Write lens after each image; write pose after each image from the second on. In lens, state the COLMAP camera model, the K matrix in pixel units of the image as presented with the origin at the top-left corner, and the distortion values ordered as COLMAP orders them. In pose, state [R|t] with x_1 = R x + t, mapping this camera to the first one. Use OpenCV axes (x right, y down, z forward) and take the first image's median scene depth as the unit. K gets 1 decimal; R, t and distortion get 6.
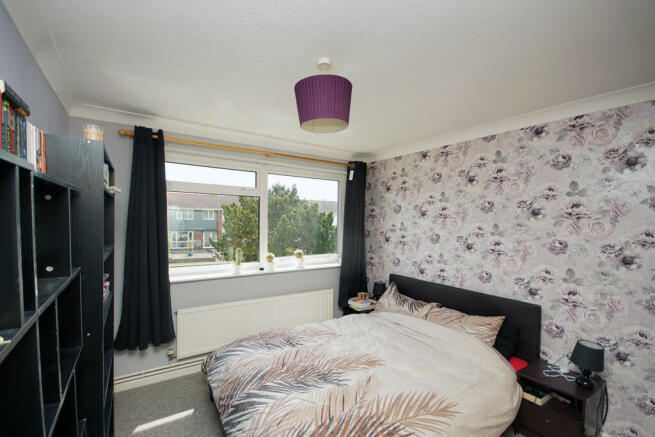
lens RADIAL K [[291.5, 0, 317.8], [0, 291.5, 231.9], [0, 0, 1]] dist [-0.001256, -0.000058]
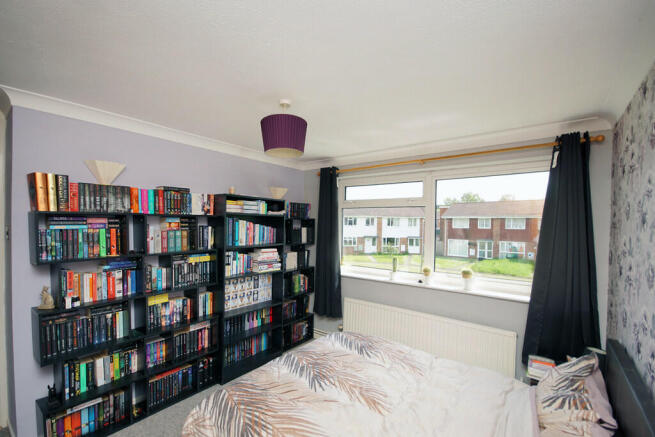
lens RADIAL K [[291.5, 0, 317.8], [0, 291.5, 231.9], [0, 0, 1]] dist [-0.001256, -0.000058]
pose [[0.313905, 0.017104, -0.949300, 0.716457], [-0.041951, 0.999111, 0.004130, -0.029216], [0.948527, 0.038527, 0.314343, 0.439763]]
